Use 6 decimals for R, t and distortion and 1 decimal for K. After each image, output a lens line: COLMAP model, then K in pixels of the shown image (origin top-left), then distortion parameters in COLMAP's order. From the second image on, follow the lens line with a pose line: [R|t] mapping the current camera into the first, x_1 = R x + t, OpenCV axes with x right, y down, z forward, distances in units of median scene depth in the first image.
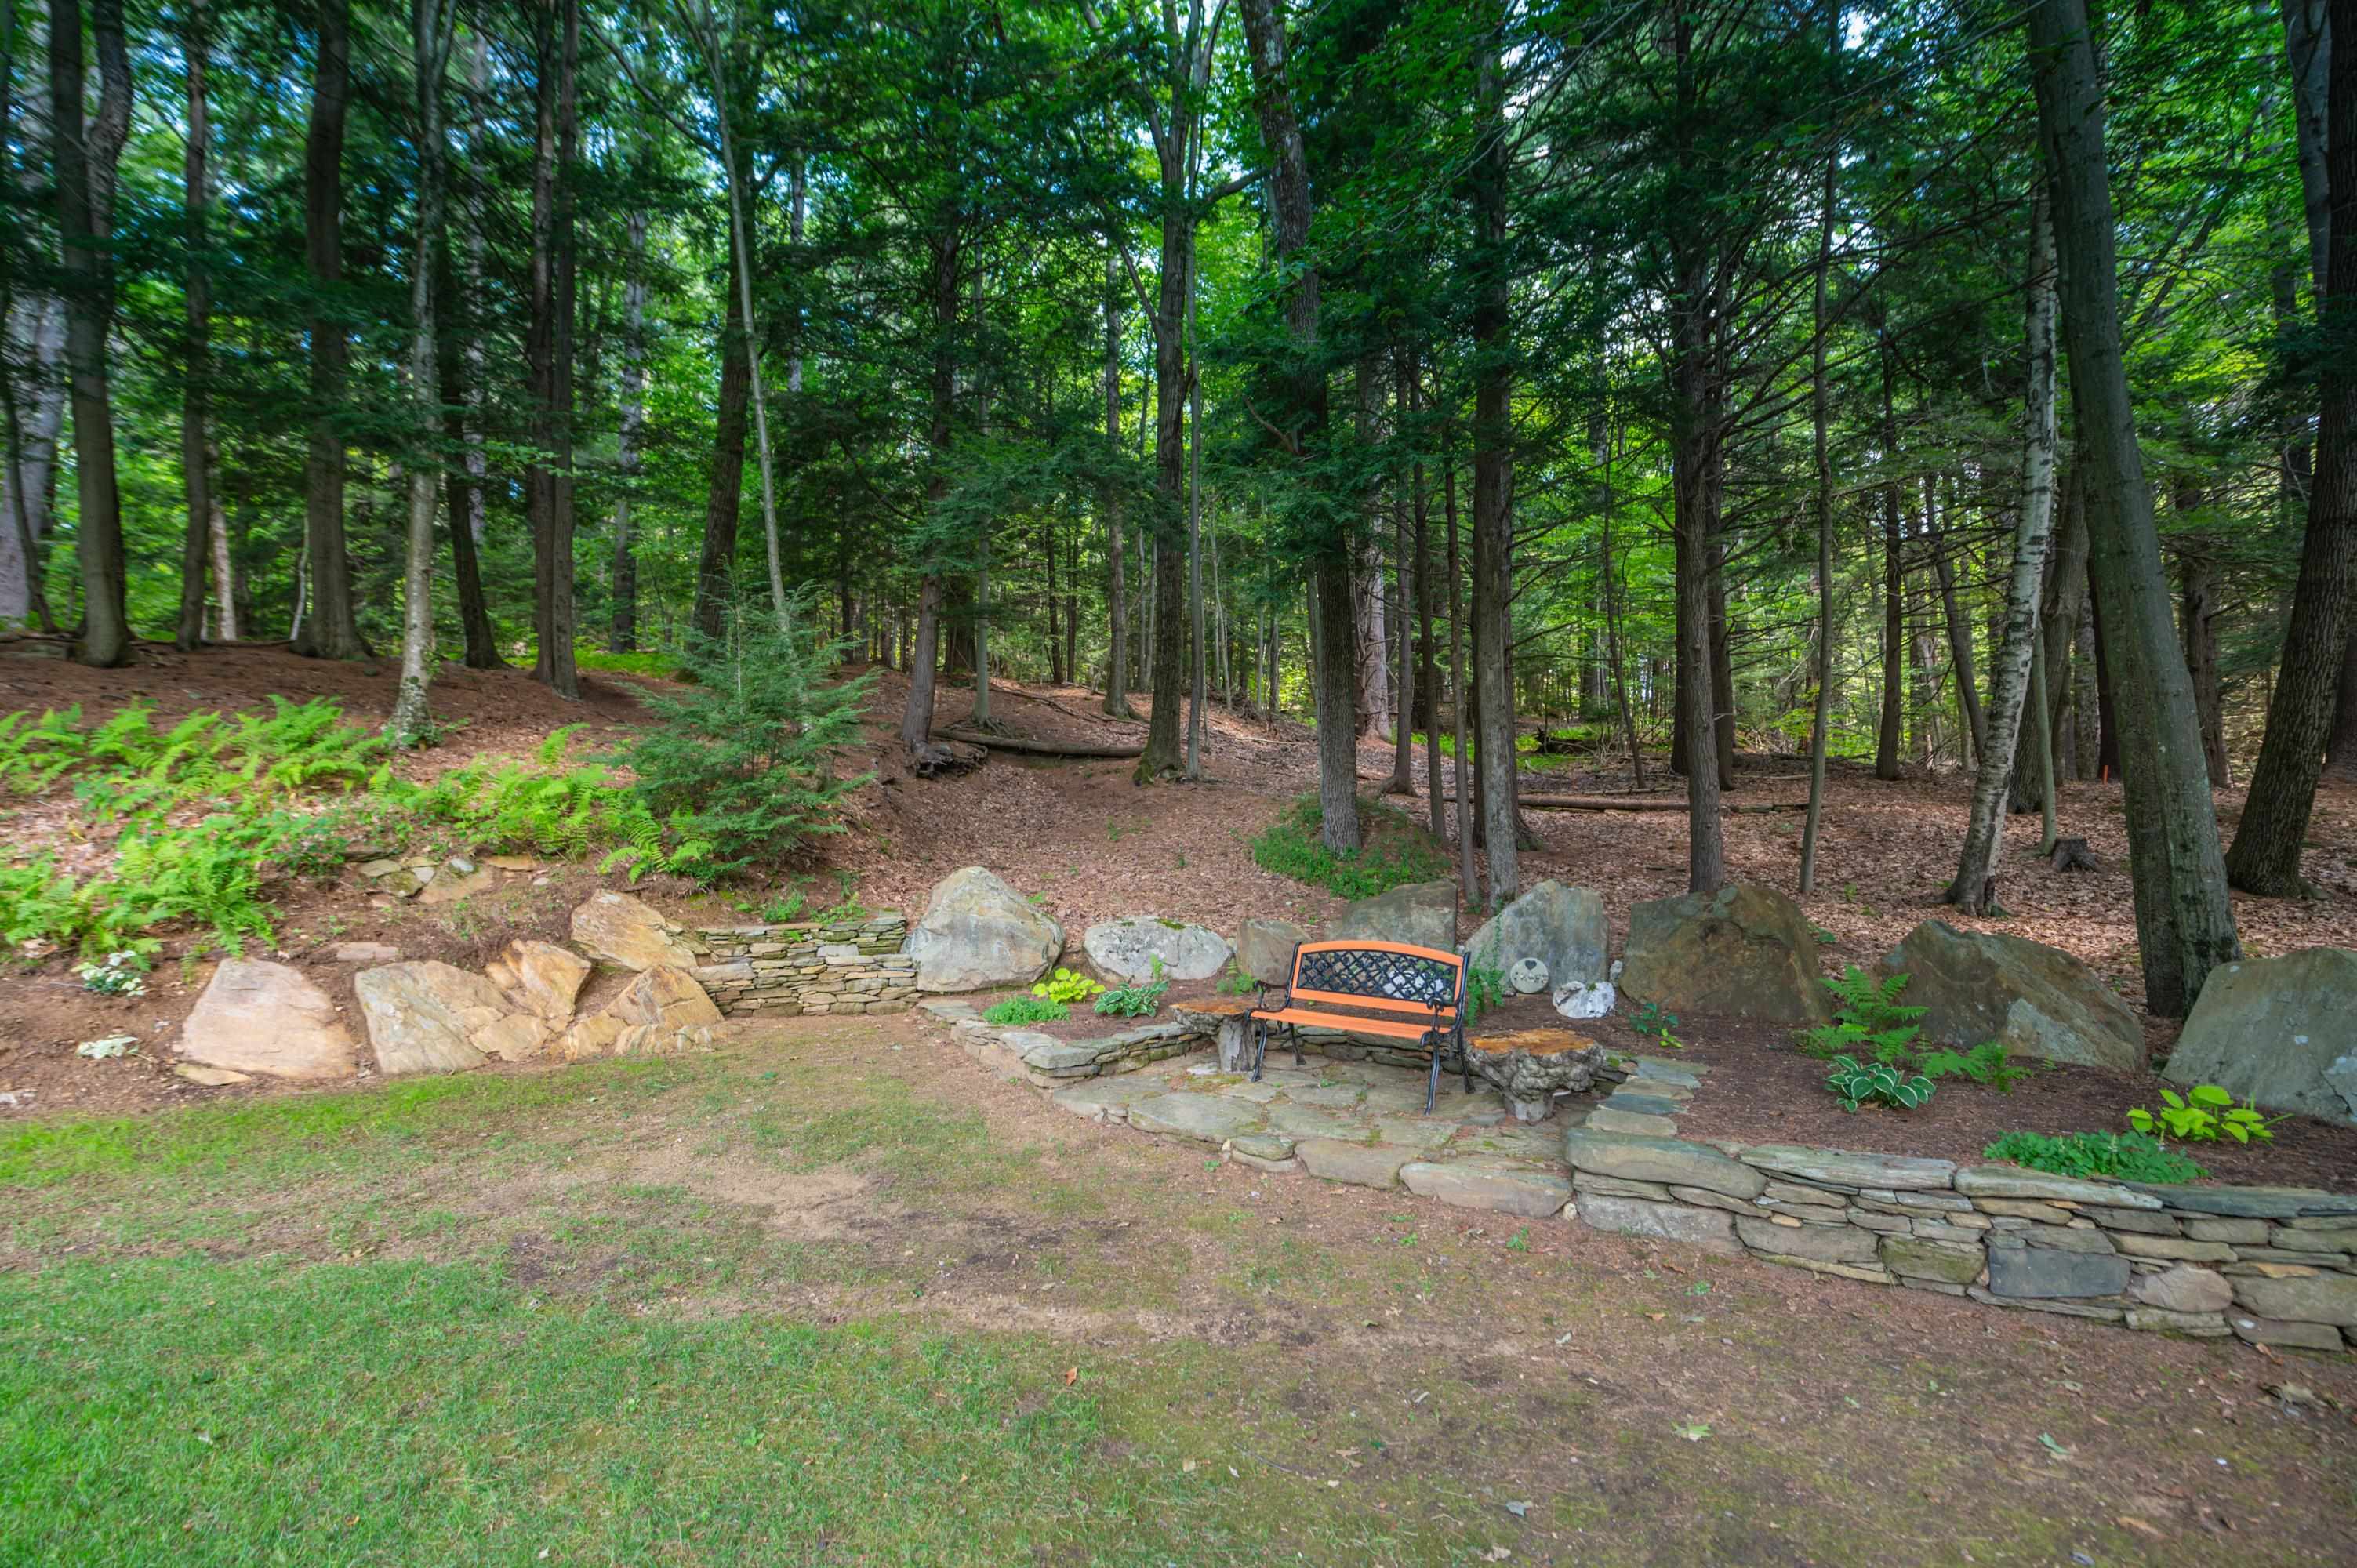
lens RADIAL K [[952.0, 0, 1177.0], [0, 952.0, 786.2], [0, 0, 1]] dist [-0.000128, -0.000003]
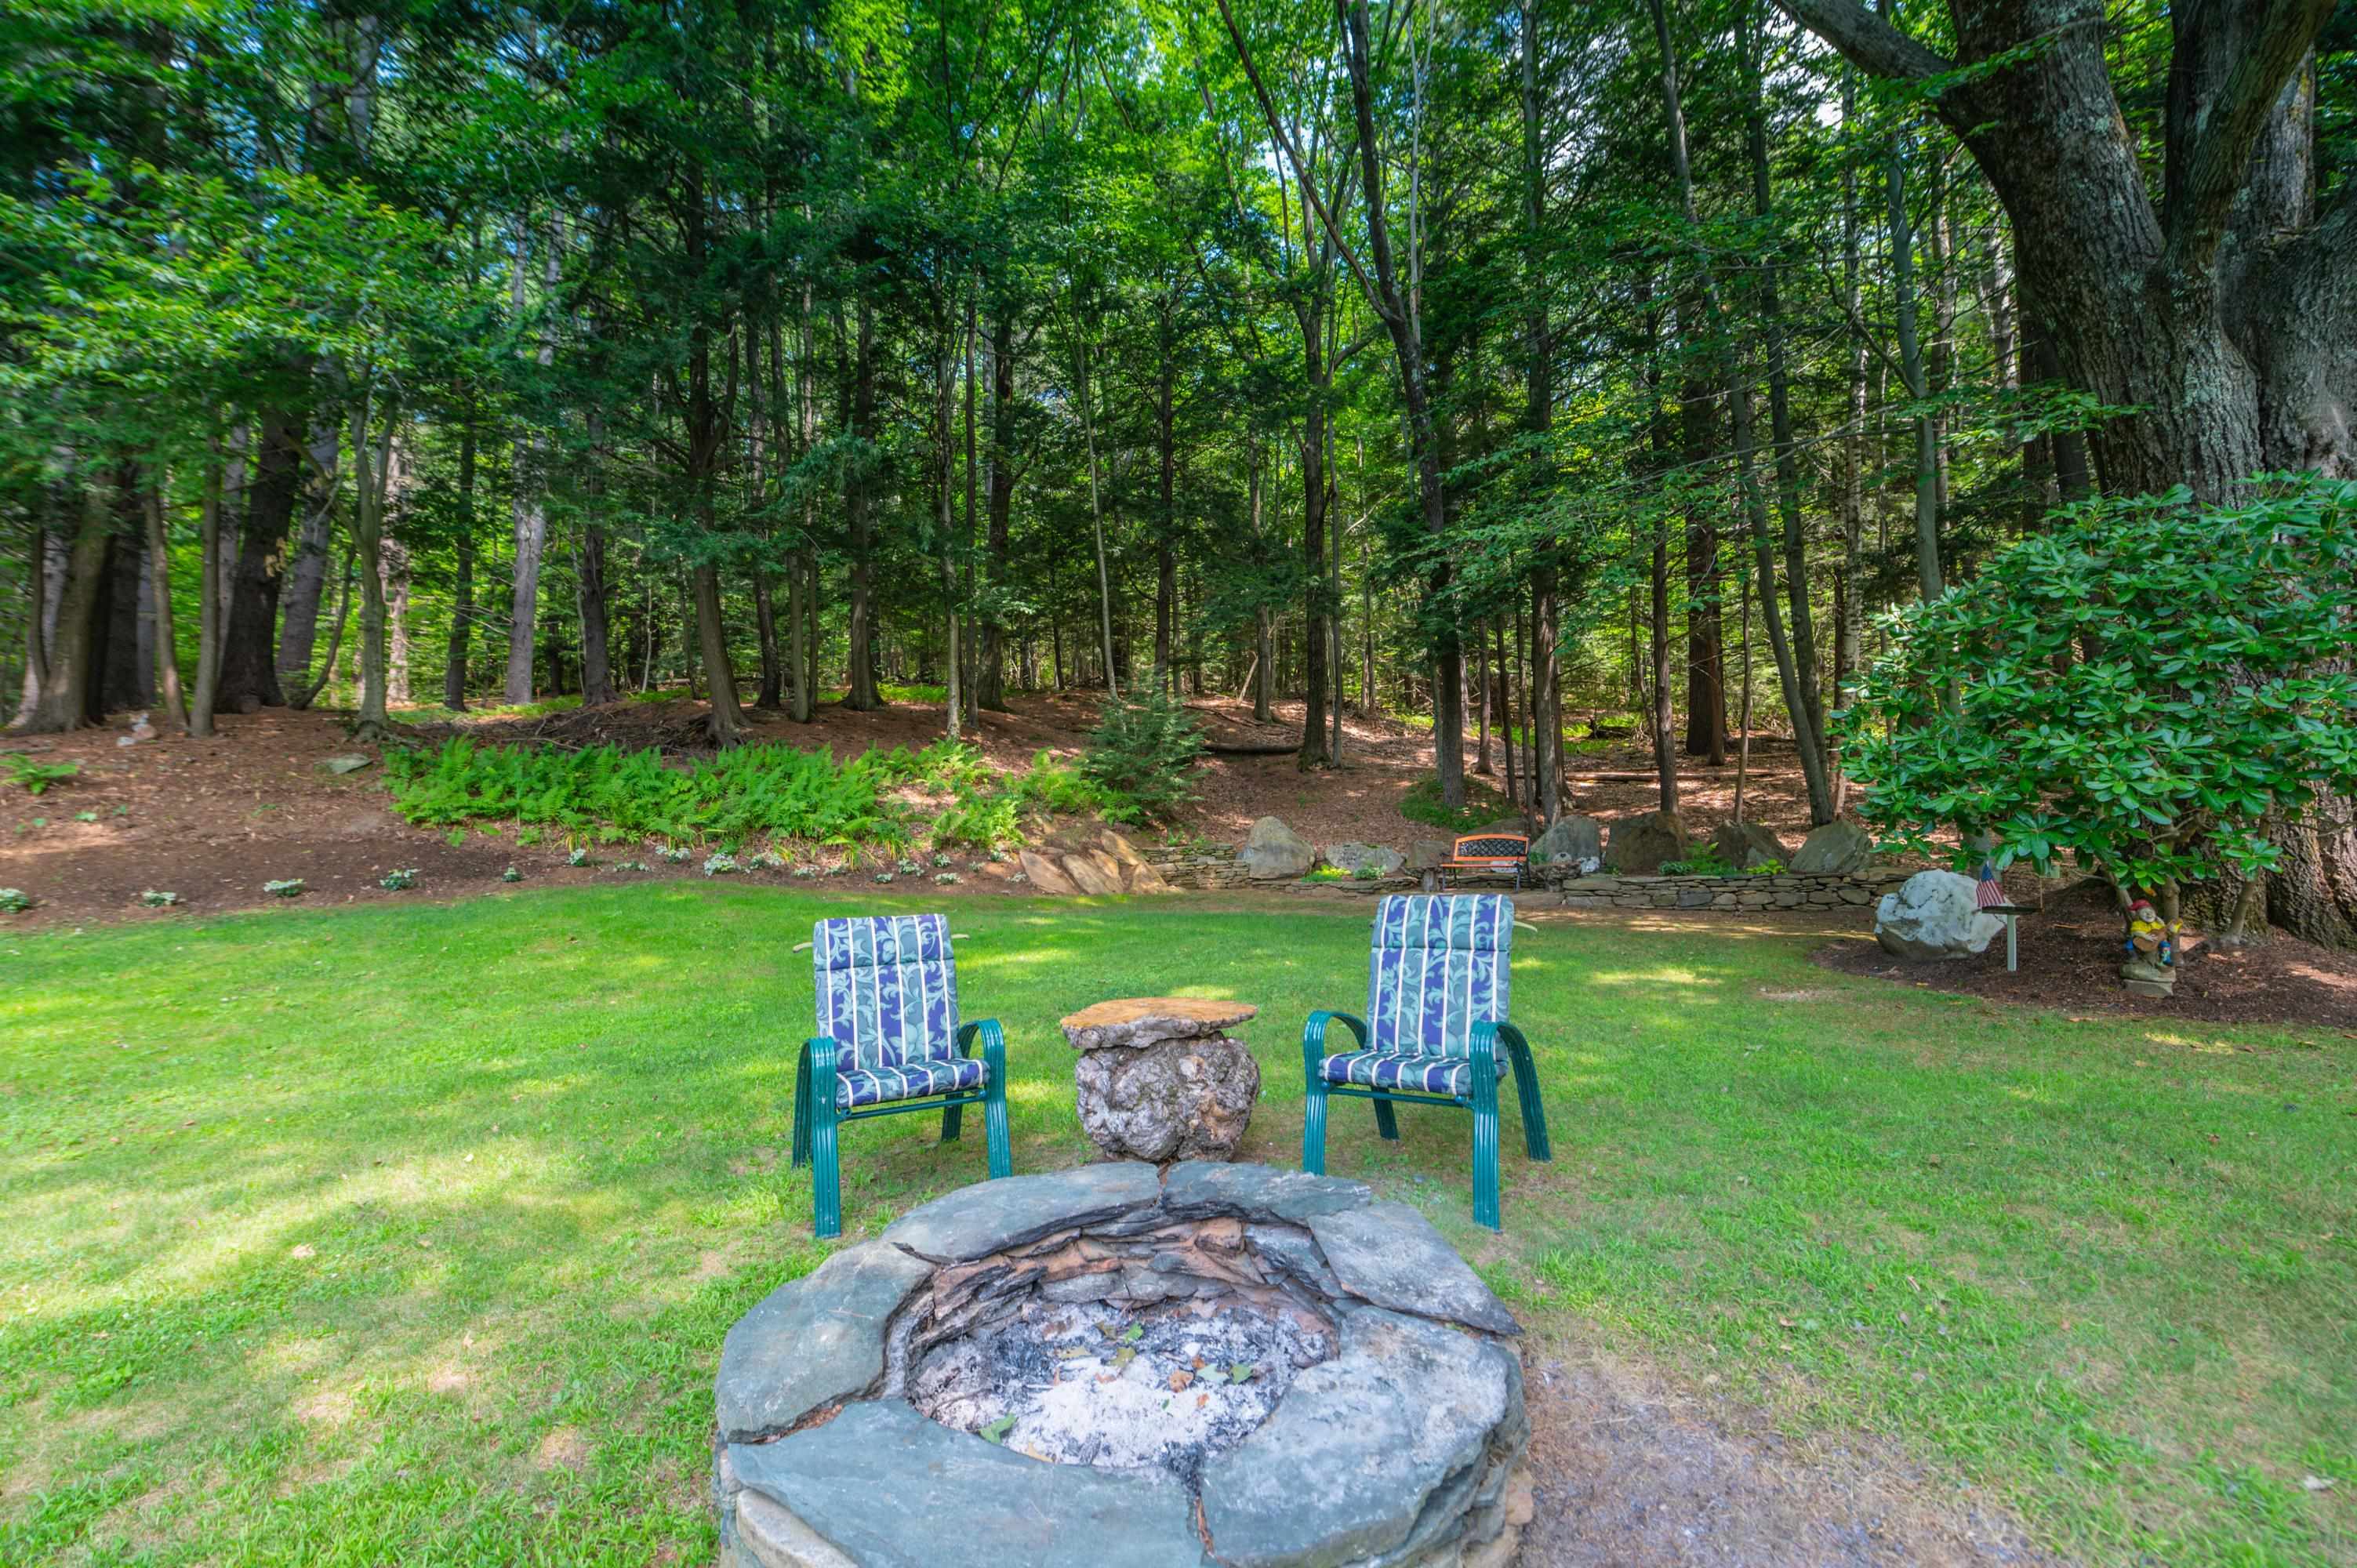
lens RADIAL K [[952.0, 0, 1180.2], [0, 952.0, 780.9], [0, 0, 1]] dist [-0.000128, -0.000003]
pose [[0.997693, -0.024847, -0.063177, -0.135944], [0.025266, 0.999664, 0.005842, -0.001708], [0.063011, -0.007425, 0.997985, -0.470976]]
